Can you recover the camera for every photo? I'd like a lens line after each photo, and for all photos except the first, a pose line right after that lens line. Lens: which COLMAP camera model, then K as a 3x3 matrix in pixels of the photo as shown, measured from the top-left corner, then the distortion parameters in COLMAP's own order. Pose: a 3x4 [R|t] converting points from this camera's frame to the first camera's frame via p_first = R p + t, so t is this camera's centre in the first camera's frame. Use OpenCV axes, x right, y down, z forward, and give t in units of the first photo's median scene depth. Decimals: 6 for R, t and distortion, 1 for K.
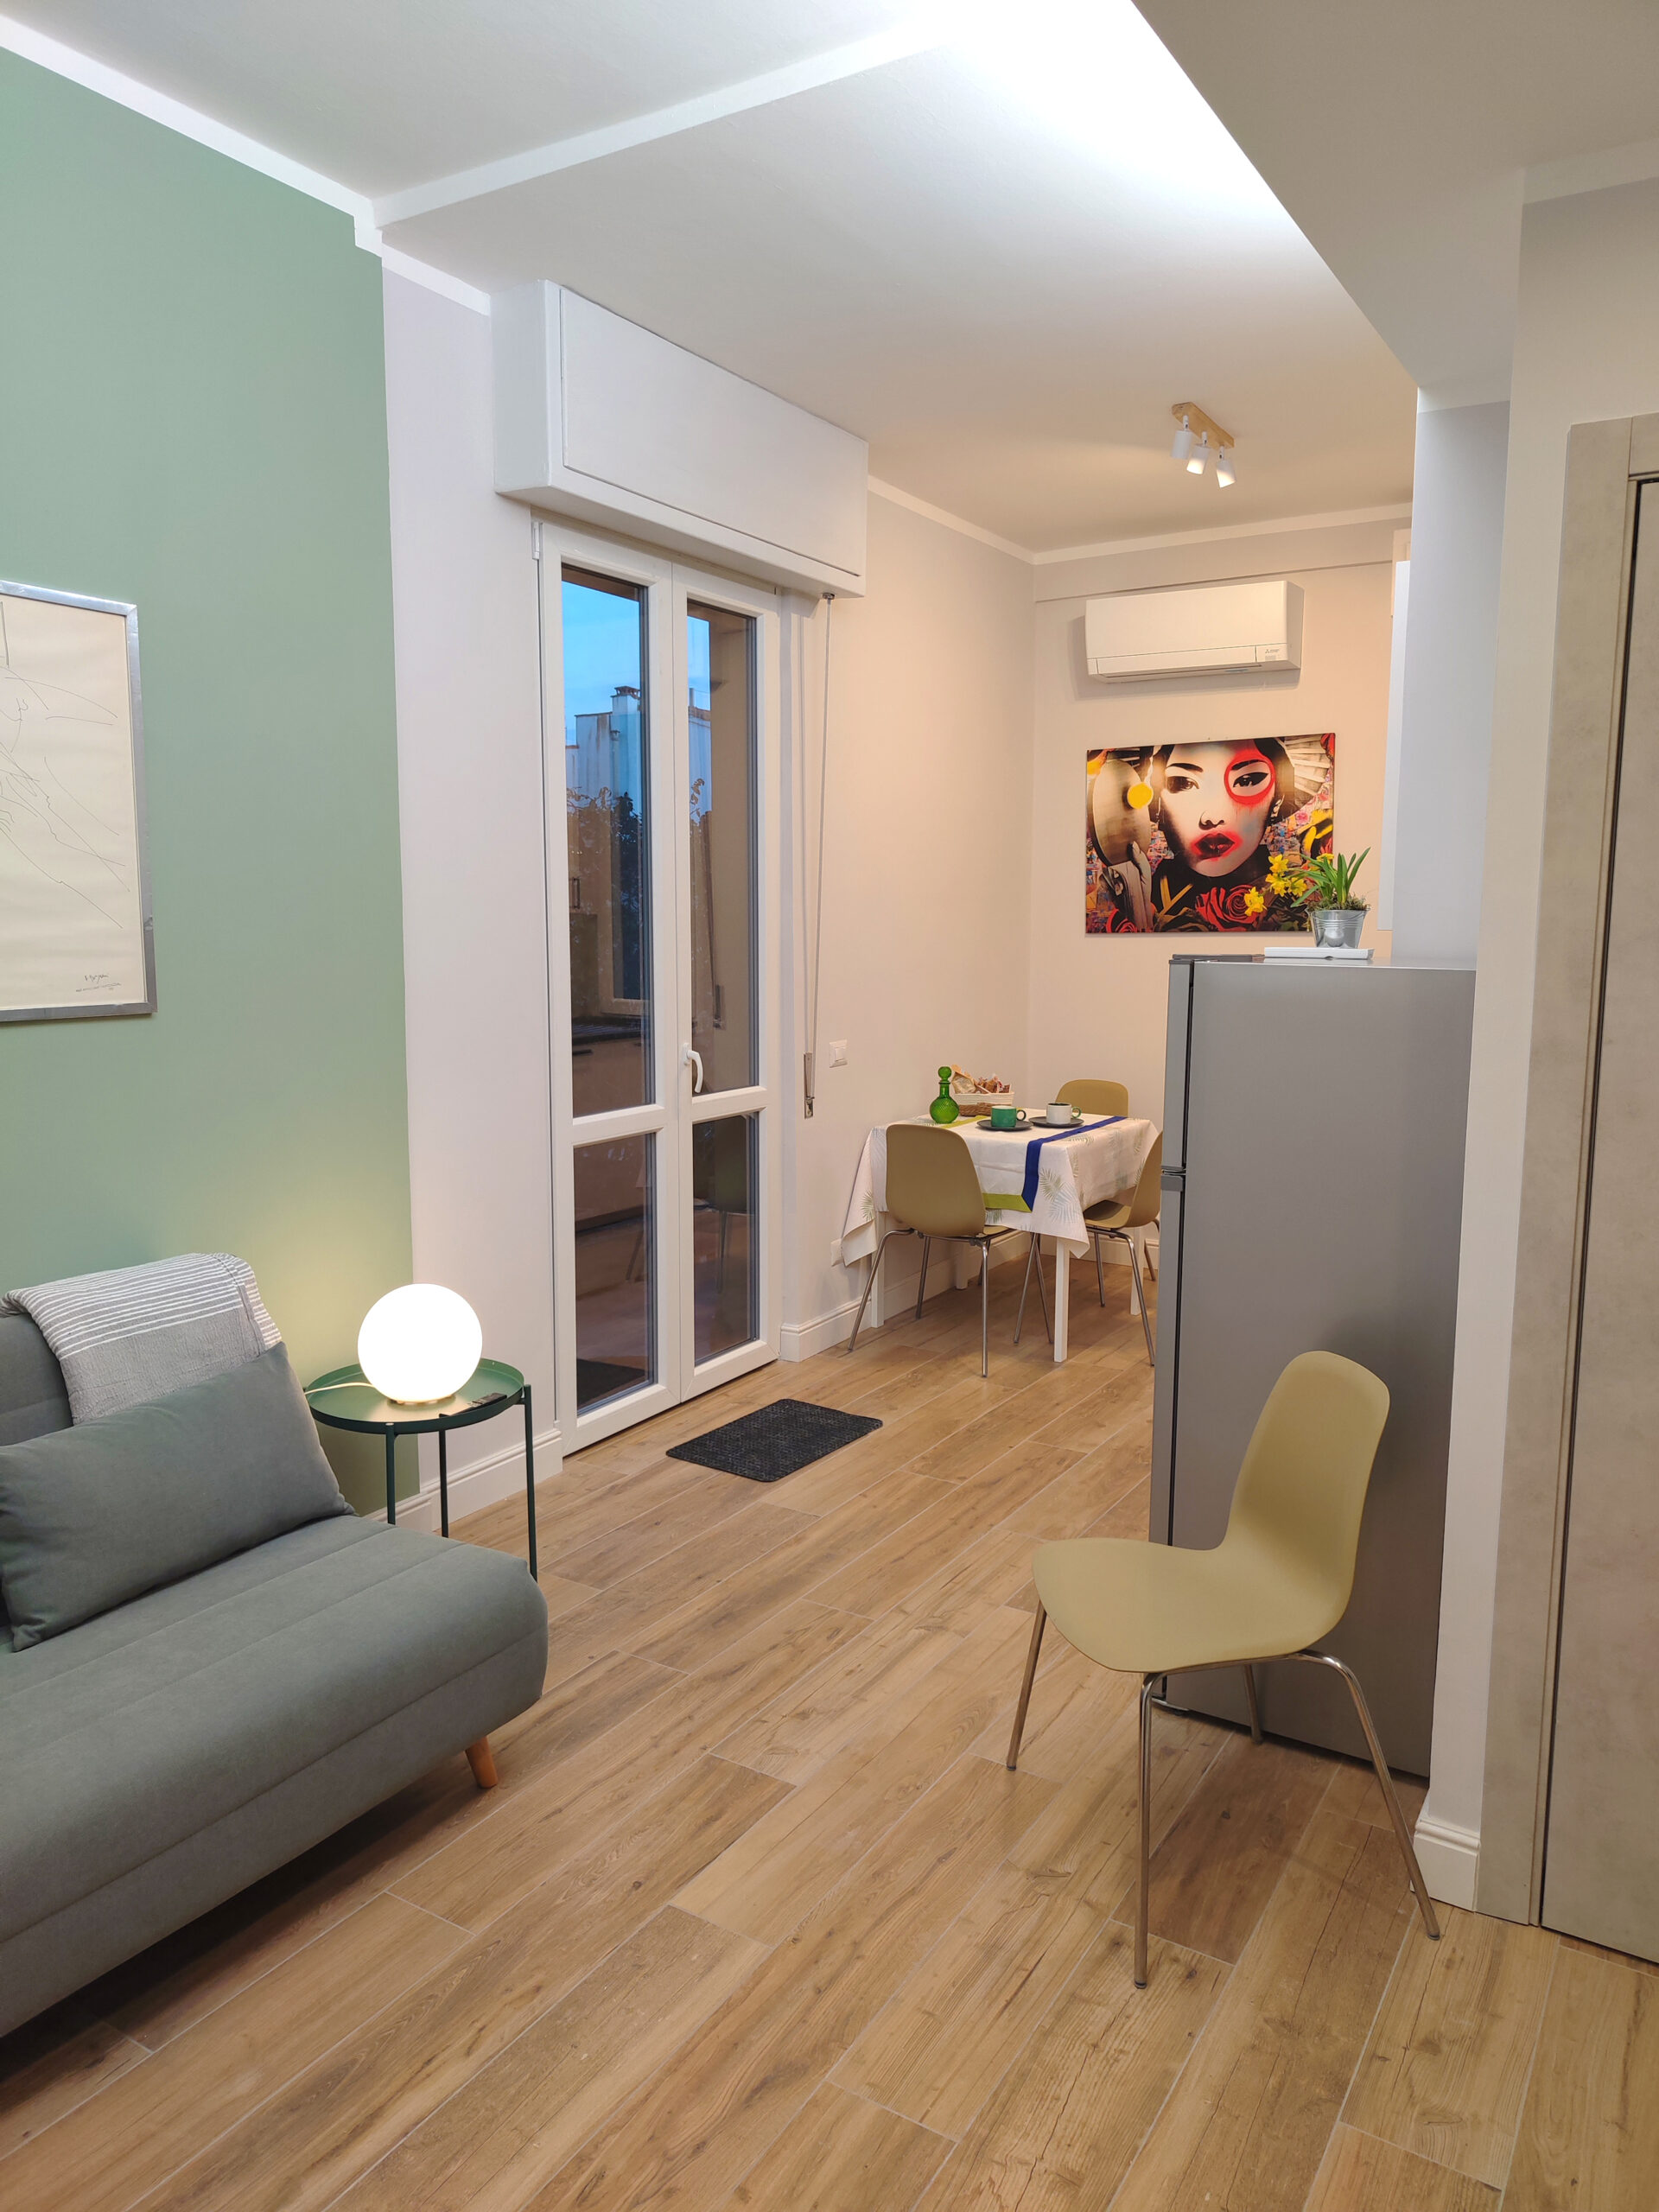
lens RADIAL K [[1551.0, 0, 829.5], [0, 1551.0, 1106.0], [0, 0, 1]] dist [0.004976, -0.001877]
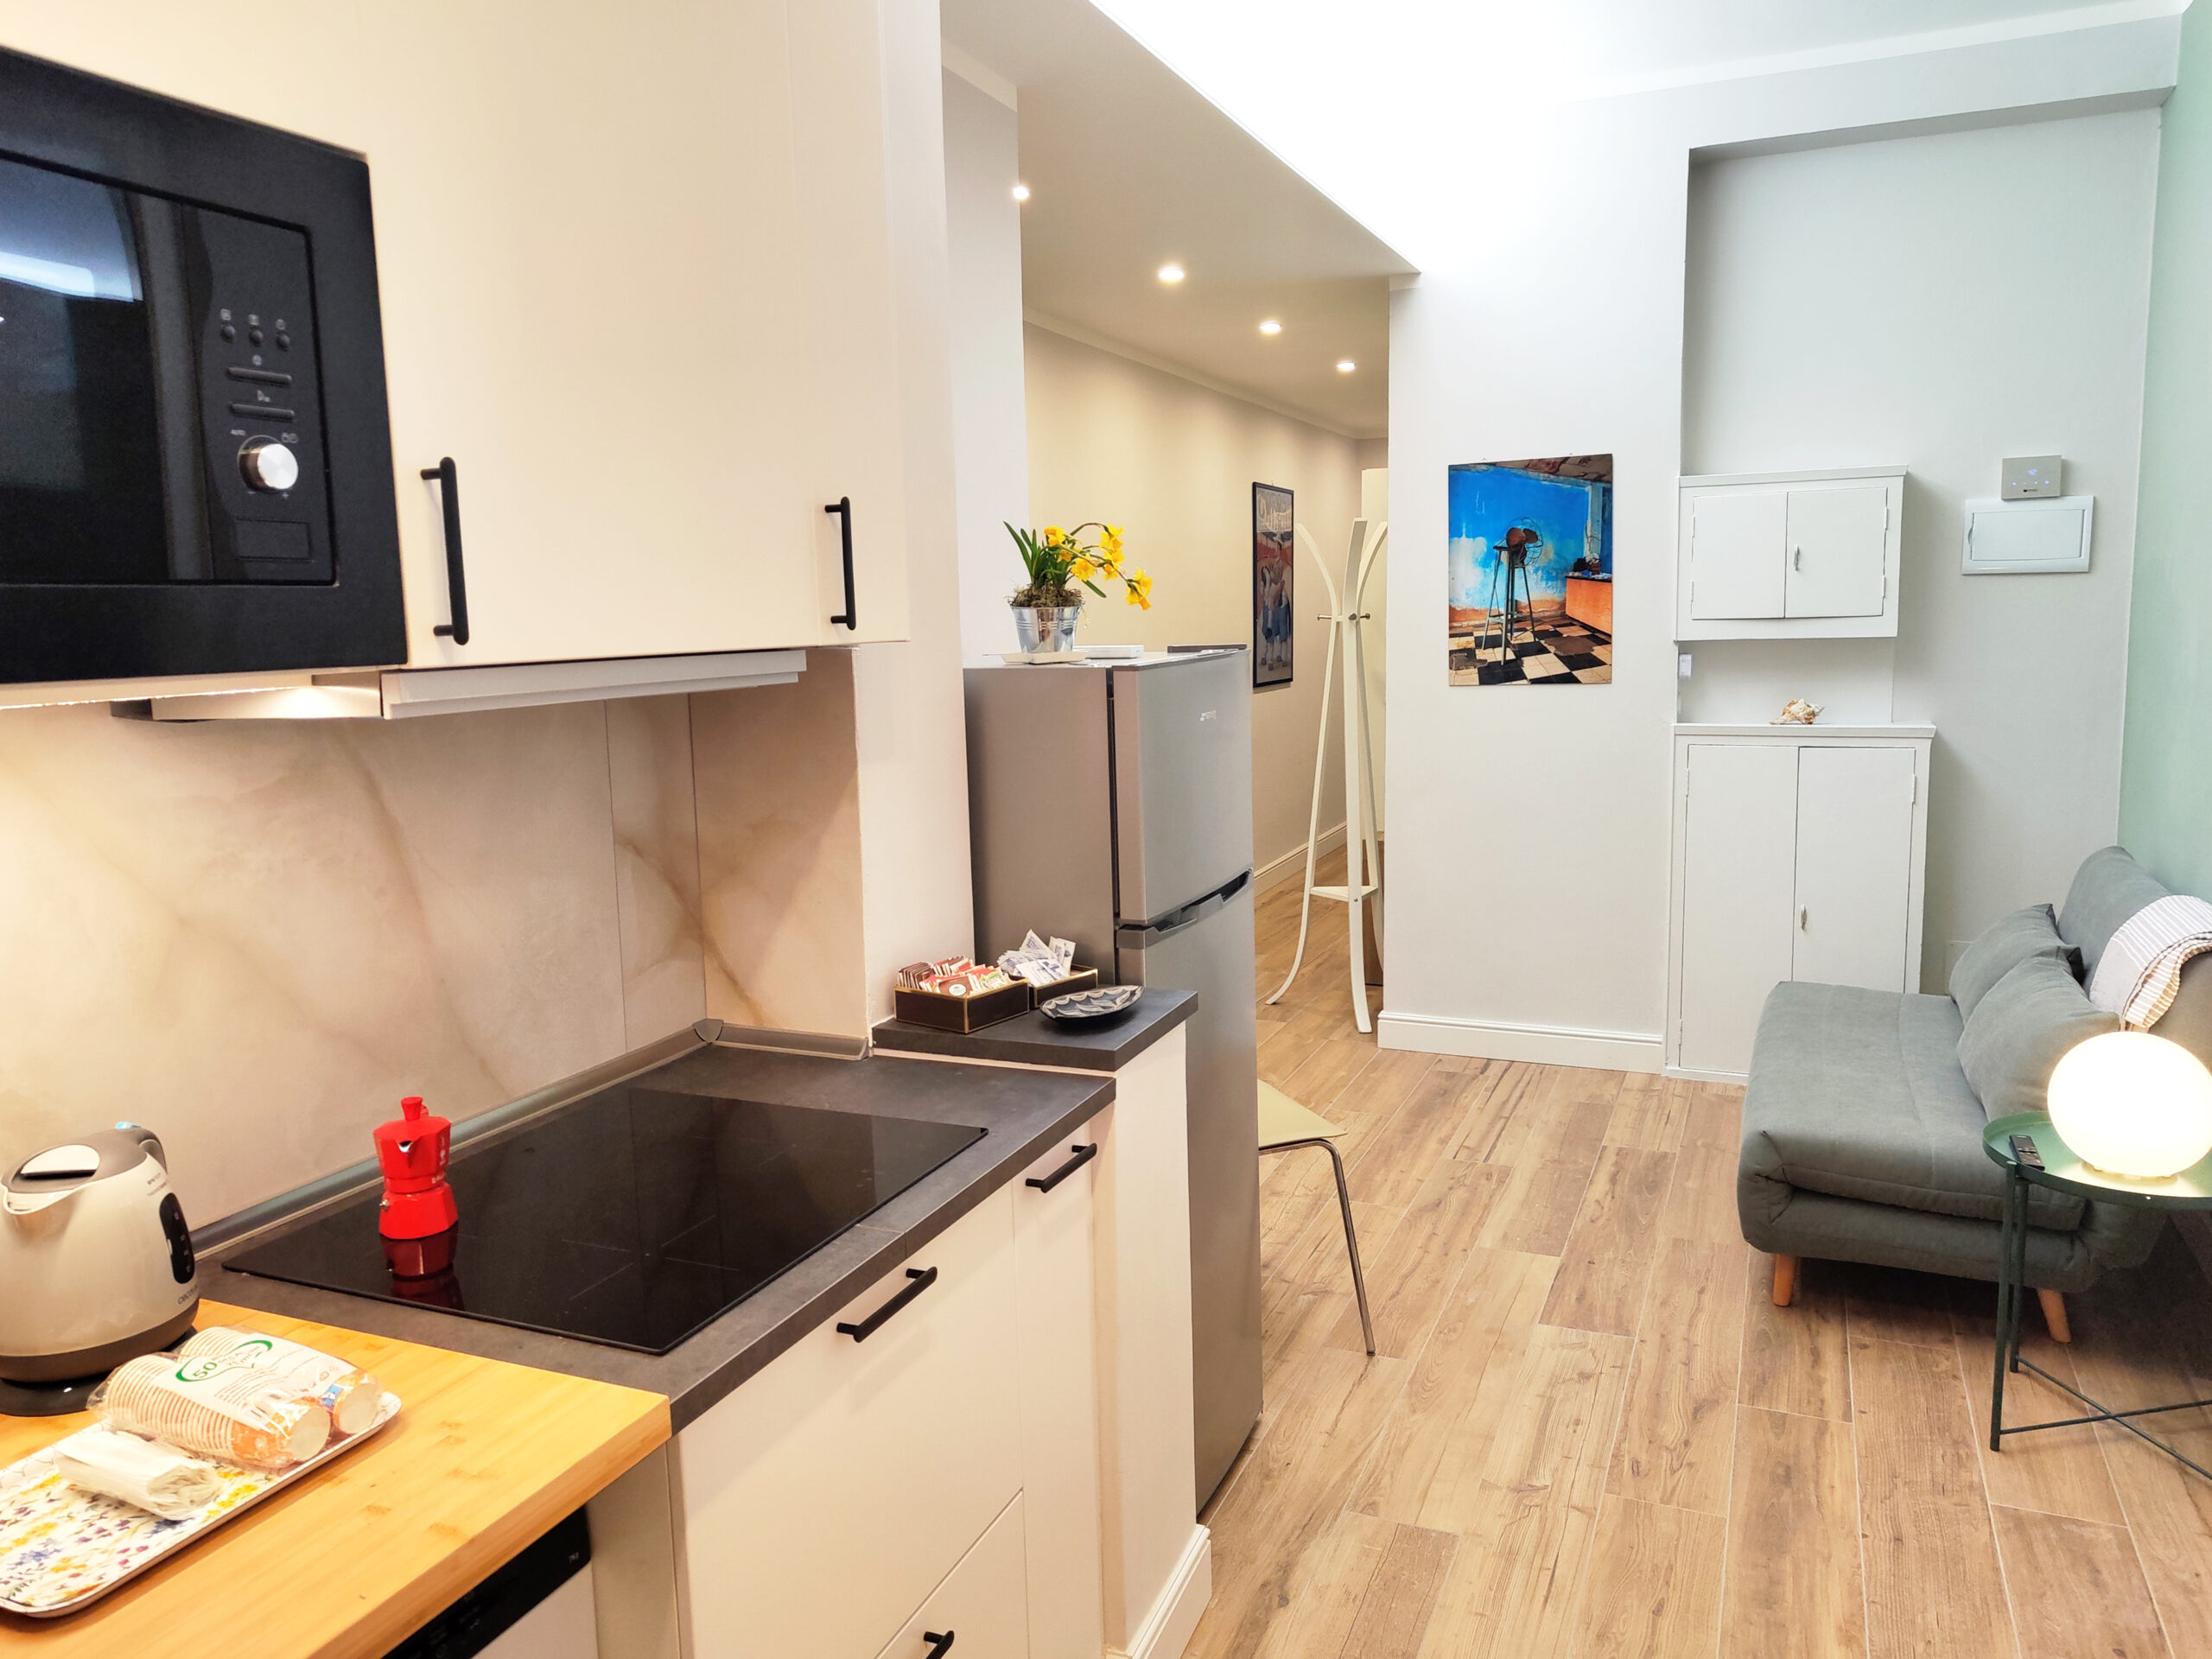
lens RADIAL K [[1563.7, 0, 1101.1], [0, 1563.7, 816.0], [0, 0, 1]] dist [0.005529, -0.001404]
pose [[-0.989535, 0.040048, -0.138625, 0.276456], [0.002485, 0.965300, 0.261131, -0.152184], [0.144272, 0.258053, -0.955298, 1.193207]]
